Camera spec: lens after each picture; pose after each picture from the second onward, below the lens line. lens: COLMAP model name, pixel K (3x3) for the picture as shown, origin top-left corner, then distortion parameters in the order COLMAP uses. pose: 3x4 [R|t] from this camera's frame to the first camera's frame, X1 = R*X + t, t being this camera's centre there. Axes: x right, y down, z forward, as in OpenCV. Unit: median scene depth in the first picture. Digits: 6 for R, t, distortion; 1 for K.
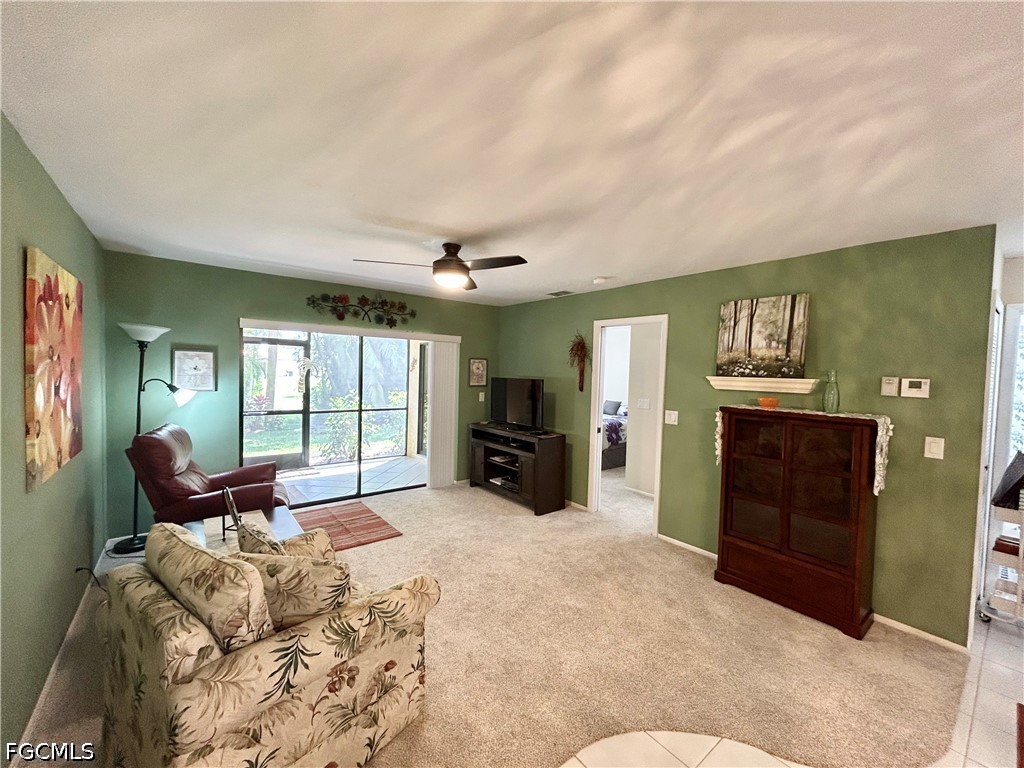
lens RADIAL K [[415.5, 0, 512.0], [0, 415.5, 384.0], [0, 0, 1]] dist [0.000336, 0.000177]
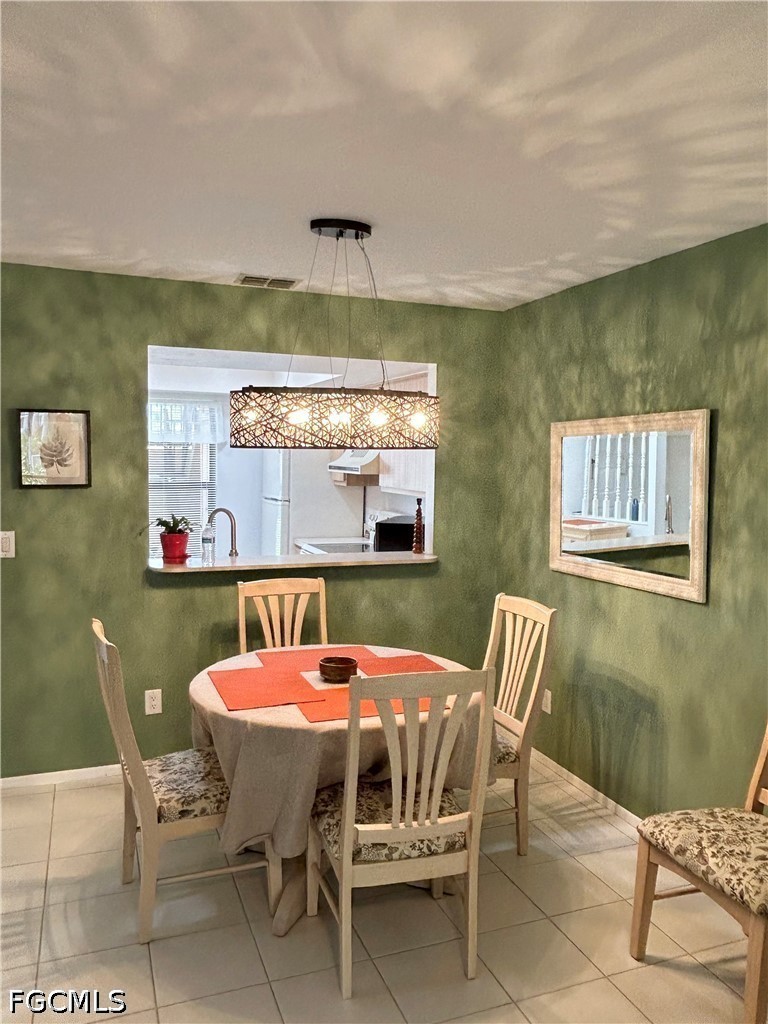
lens RADIAL K [[763.2, 0, 384.0], [0, 763.2, 512.0], [0, 0, 1]] dist [0.006018, 0.001941]
pose [[-0.953849, -0.067770, 0.292539, -0.017013], [-0.034652, 0.992534, 0.116945, -0.040524], [-0.298280, 0.101411, -0.949076, 0.804841]]
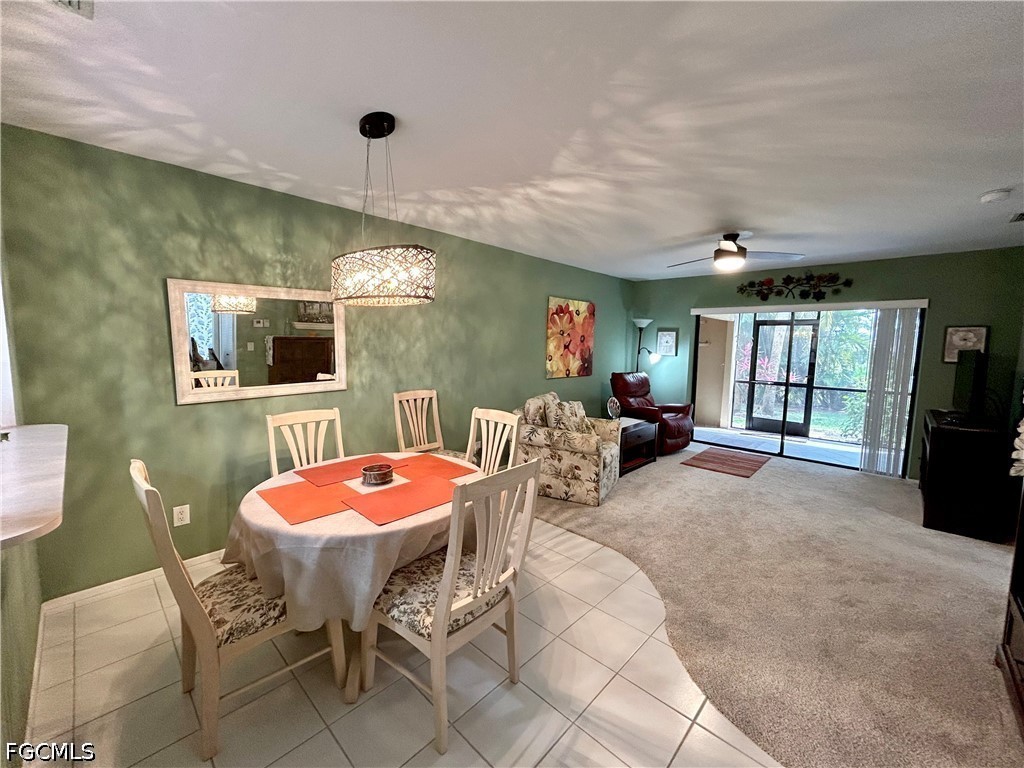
lens RADIAL K [[415.5, 0, 512.0], [0, 415.5, 384.0], [0, 0, 1]] dist [0.000336, 0.000177]
pose [[0.134879, 0.074835, -0.988032, 0.846991], [-0.050829, 0.996354, 0.068527, 0.049154], [0.989558, 0.040978, 0.138191, 0.159058]]
